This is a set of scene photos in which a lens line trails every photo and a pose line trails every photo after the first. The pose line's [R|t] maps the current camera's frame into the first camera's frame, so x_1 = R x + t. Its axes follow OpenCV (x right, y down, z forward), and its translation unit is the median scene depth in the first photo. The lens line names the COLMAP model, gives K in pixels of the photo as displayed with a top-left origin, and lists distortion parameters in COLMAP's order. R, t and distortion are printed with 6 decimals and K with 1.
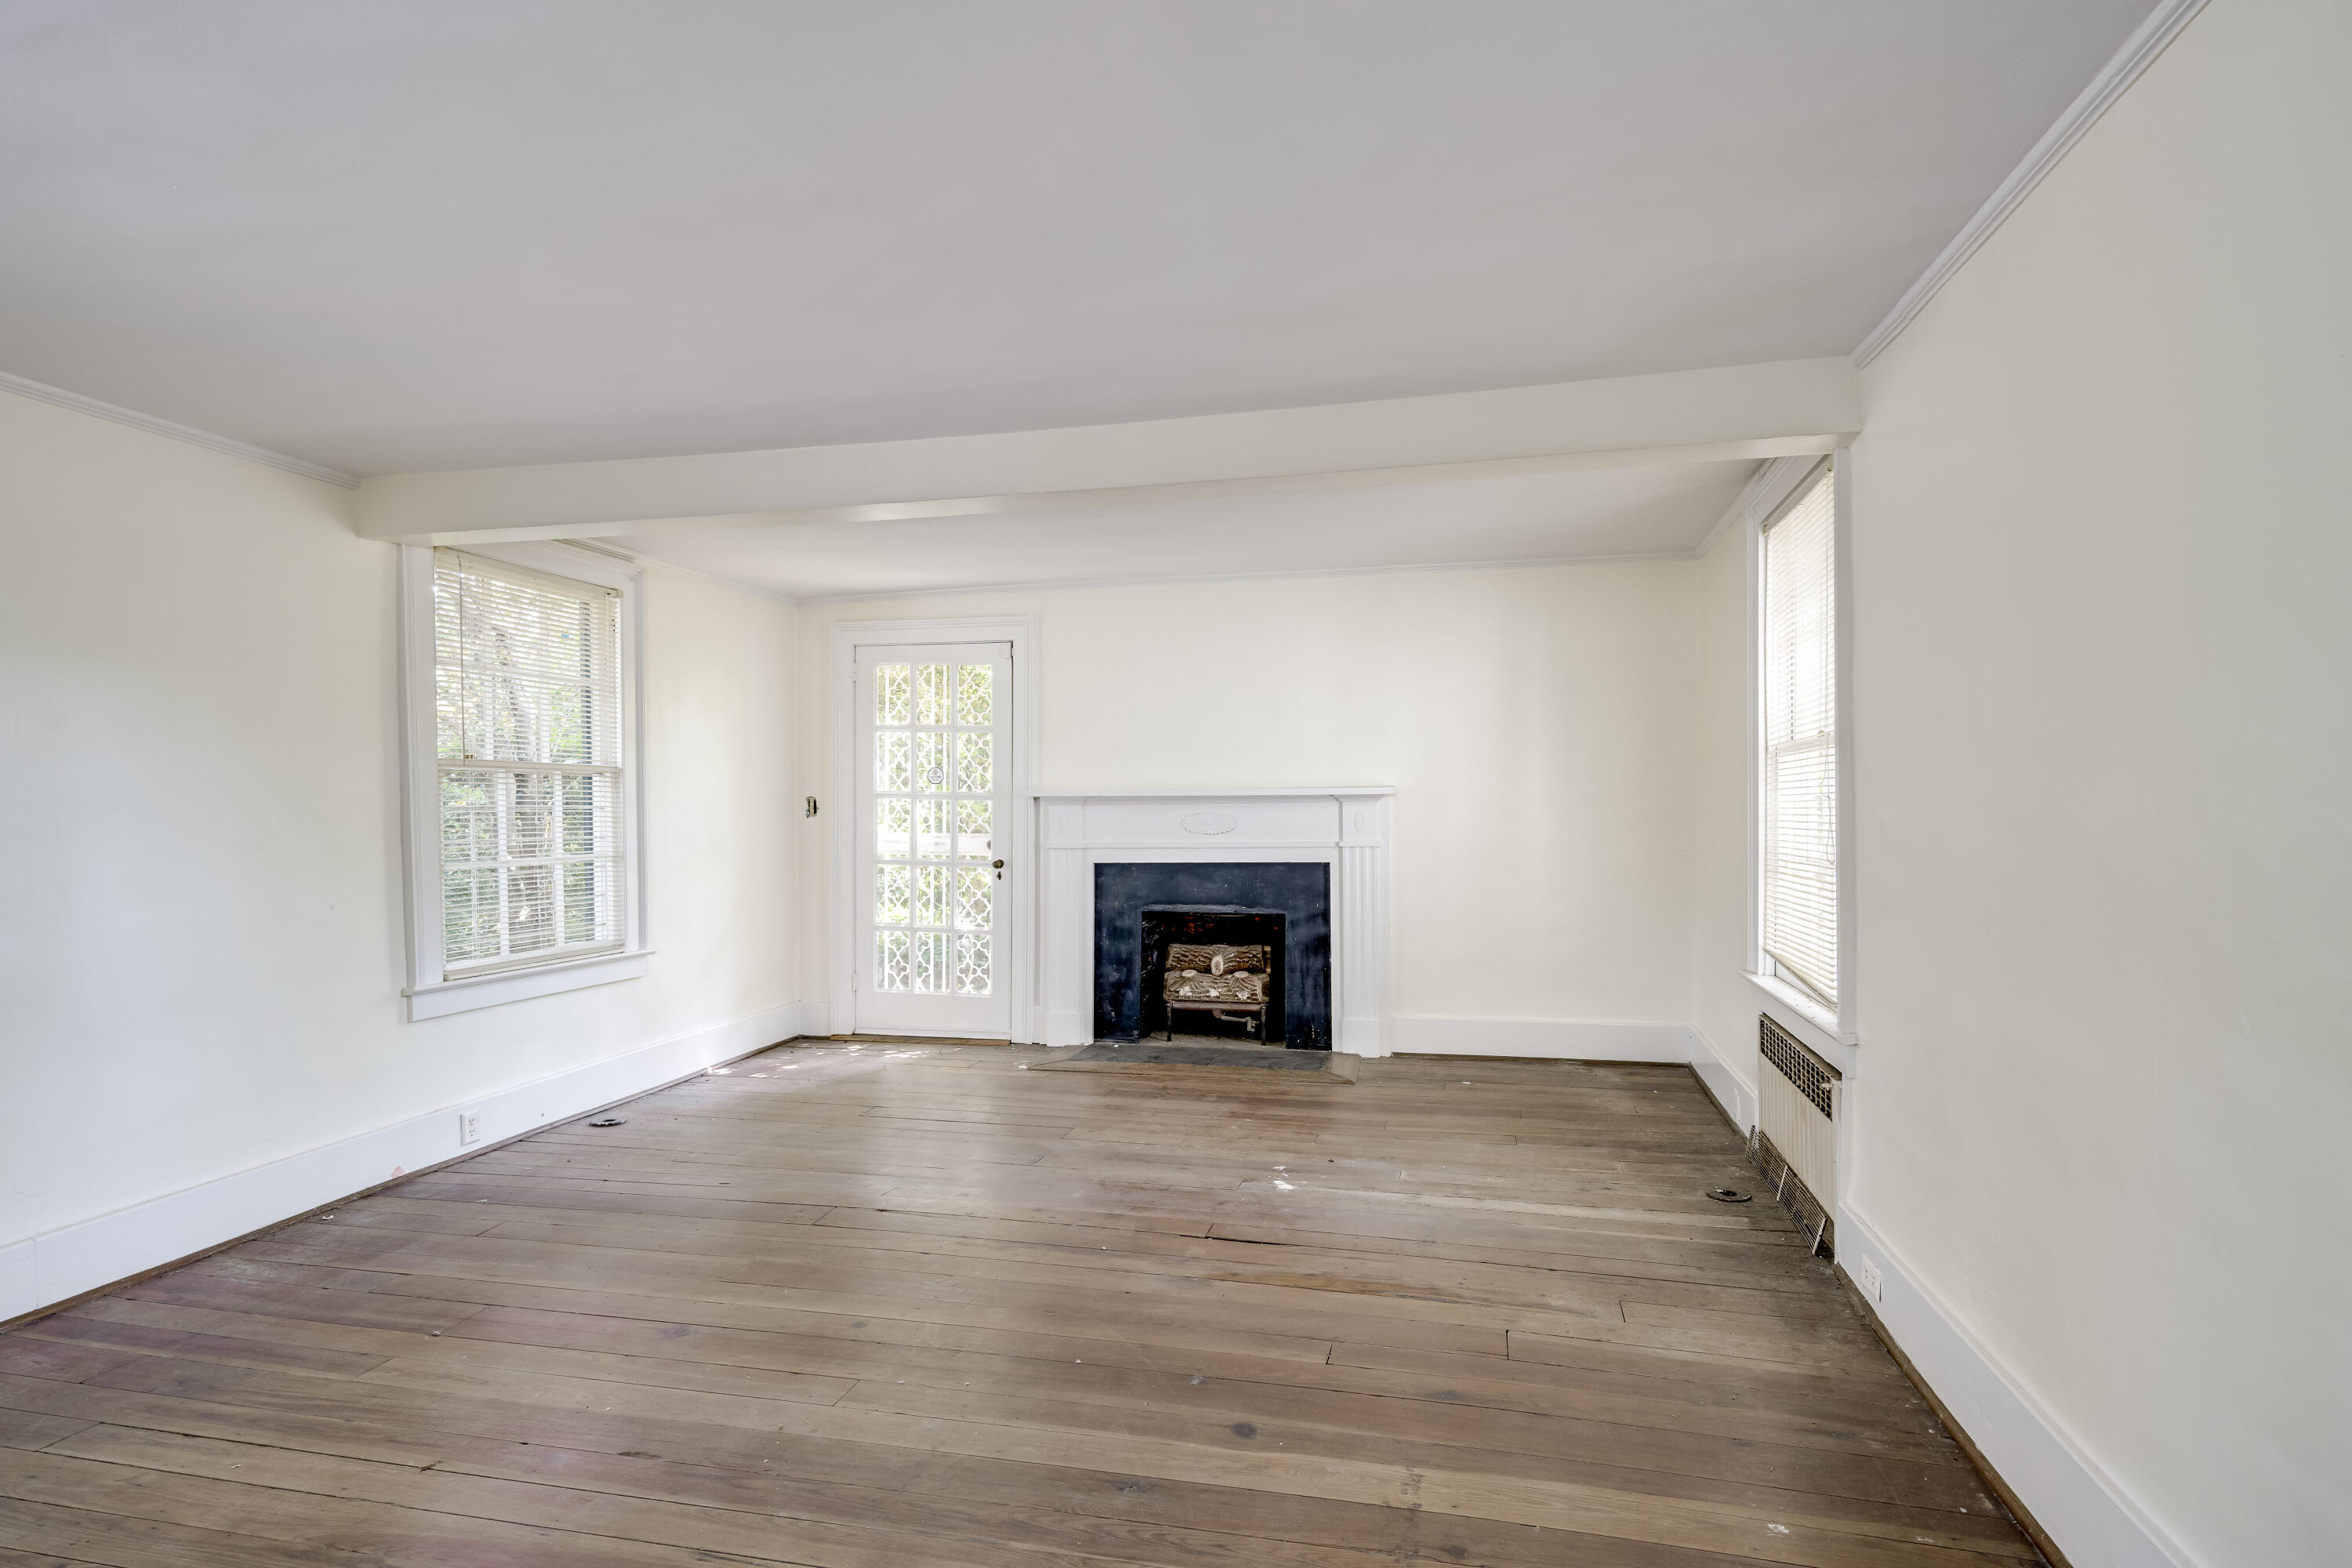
lens RADIAL K [[1166.3, 0, 1173.9], [0, 1166.3, 794.1], [0, 0, 1]] dist [-0.000917, 0.000255]
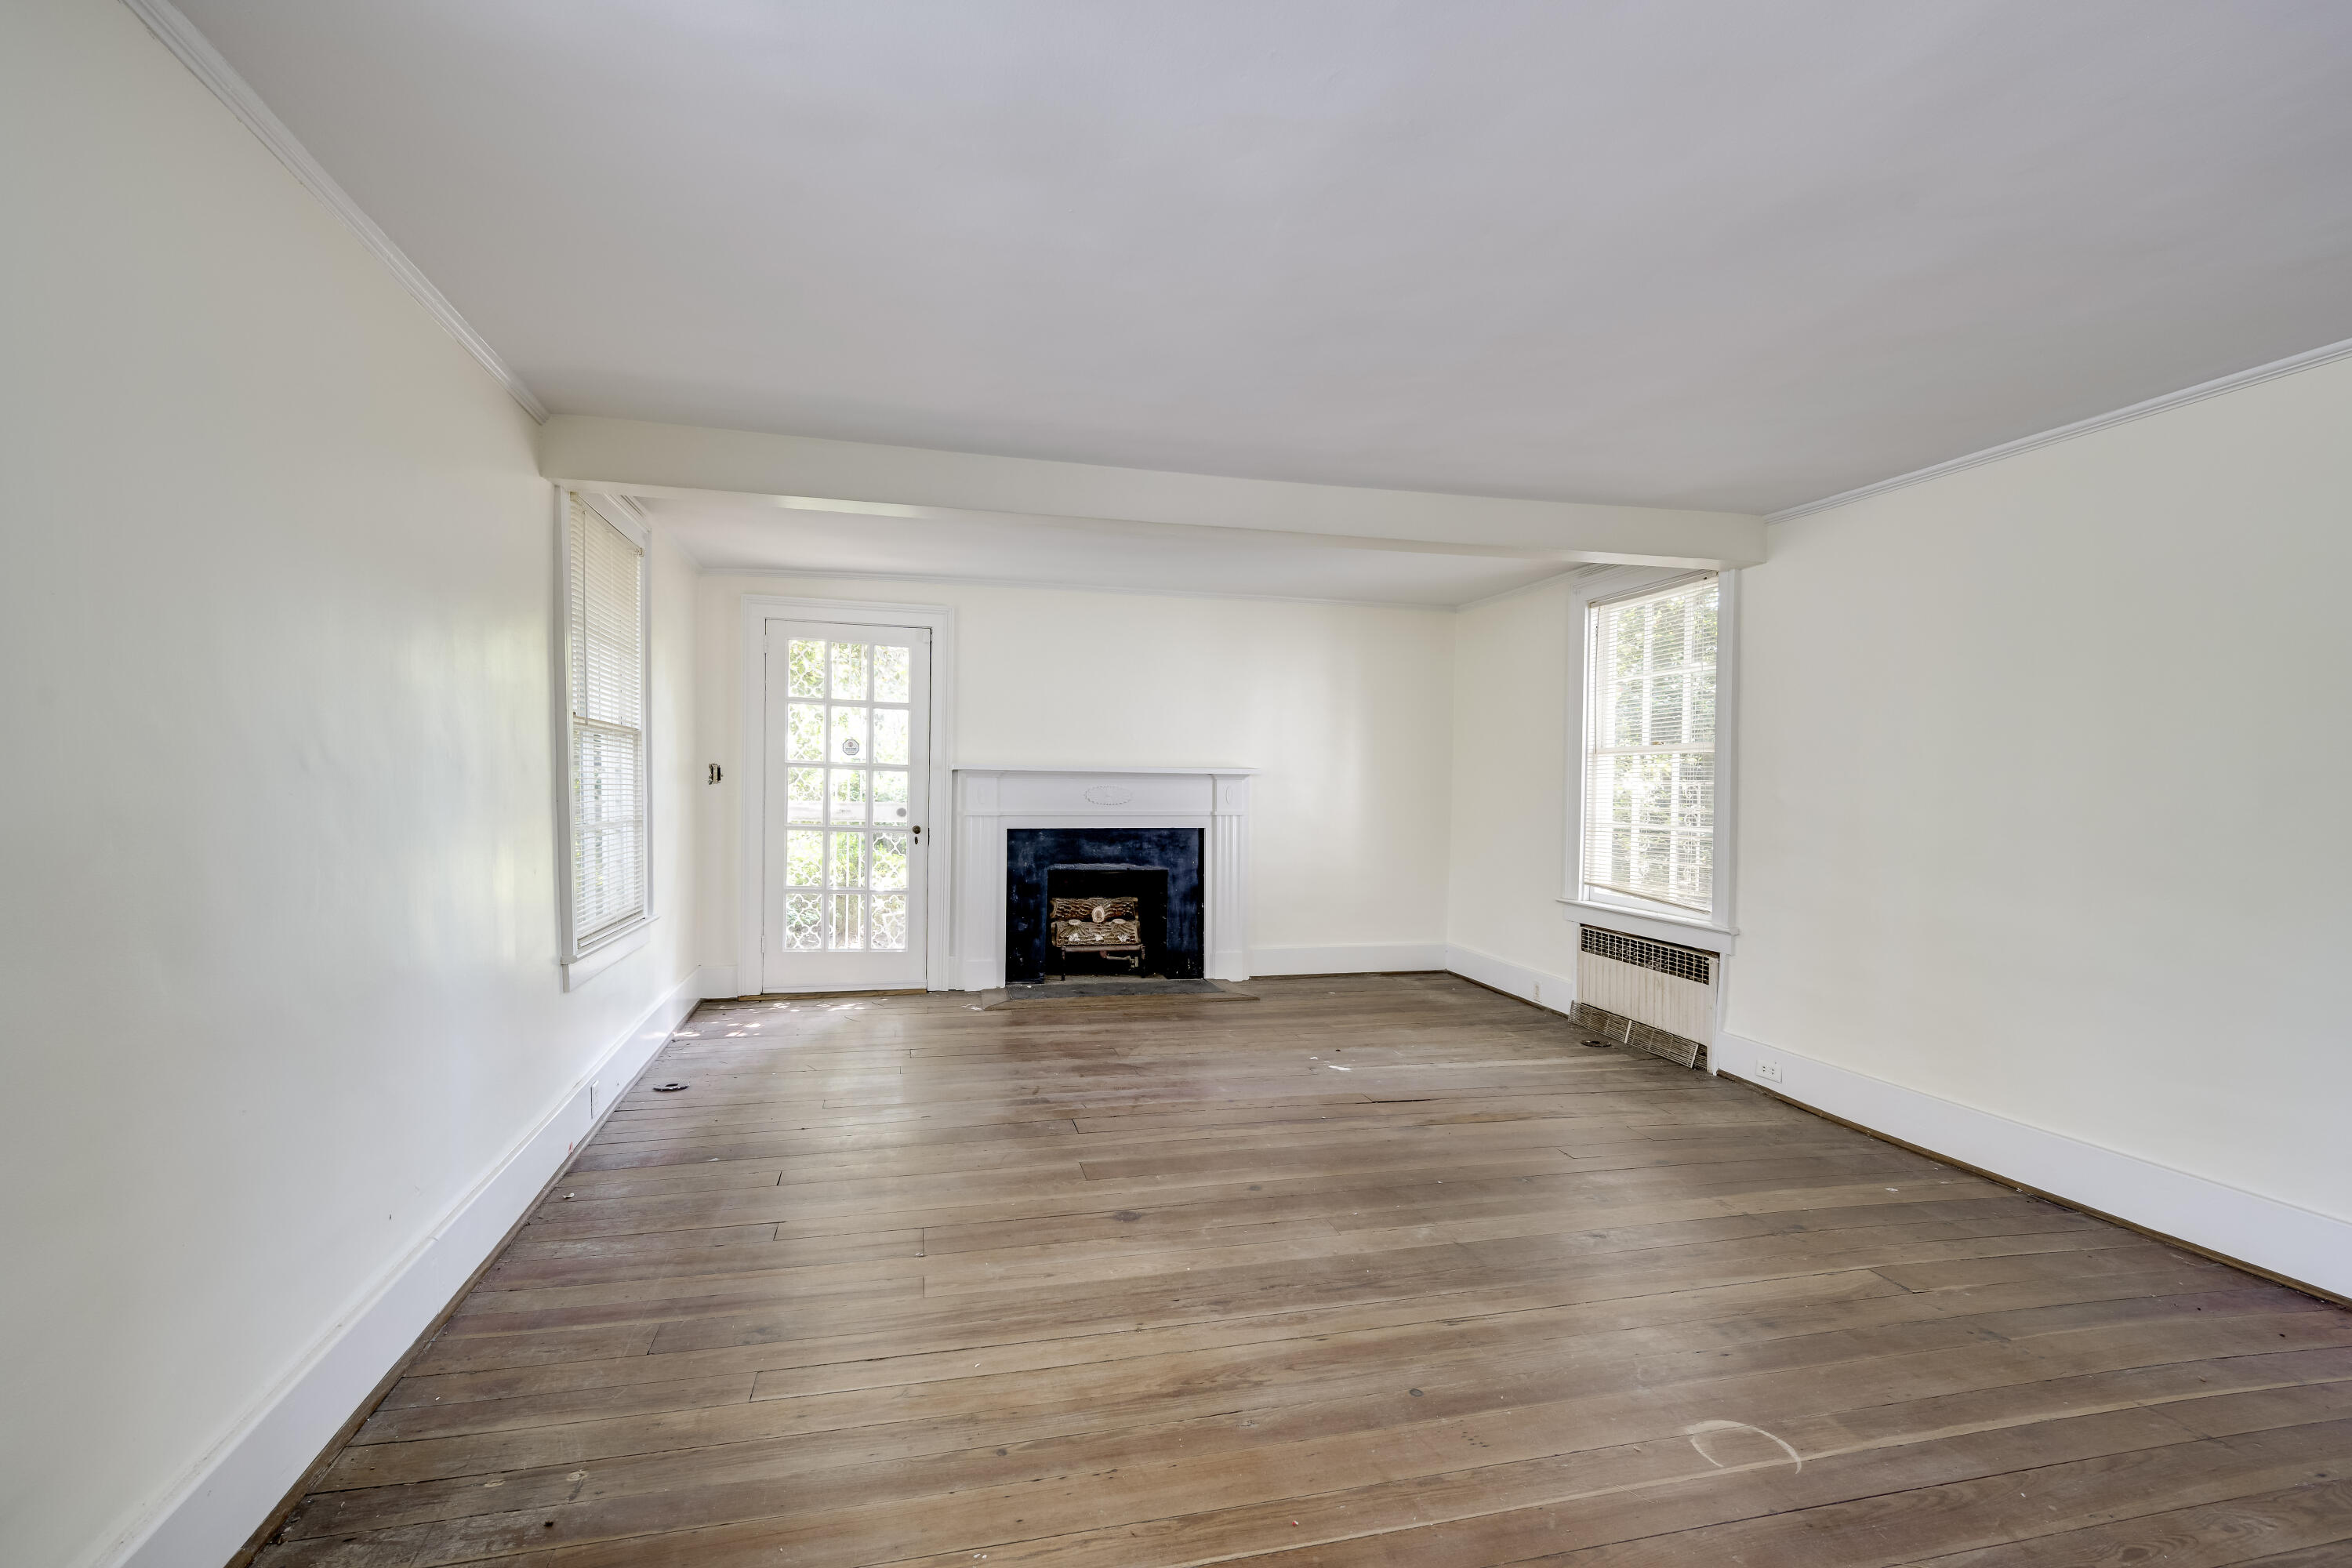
lens RADIAL K [[1046.0, 0, 1145.3], [0, 1046.0, 784.1], [0, 0, 1]] dist [0.001032, 0.000144]
pose [[0.899351, 0.019050, 0.436813, -0.411191], [-0.023354, 0.999717, 0.004485, 0.007976], [-0.436604, -0.014235, 0.899541, 0.019694]]
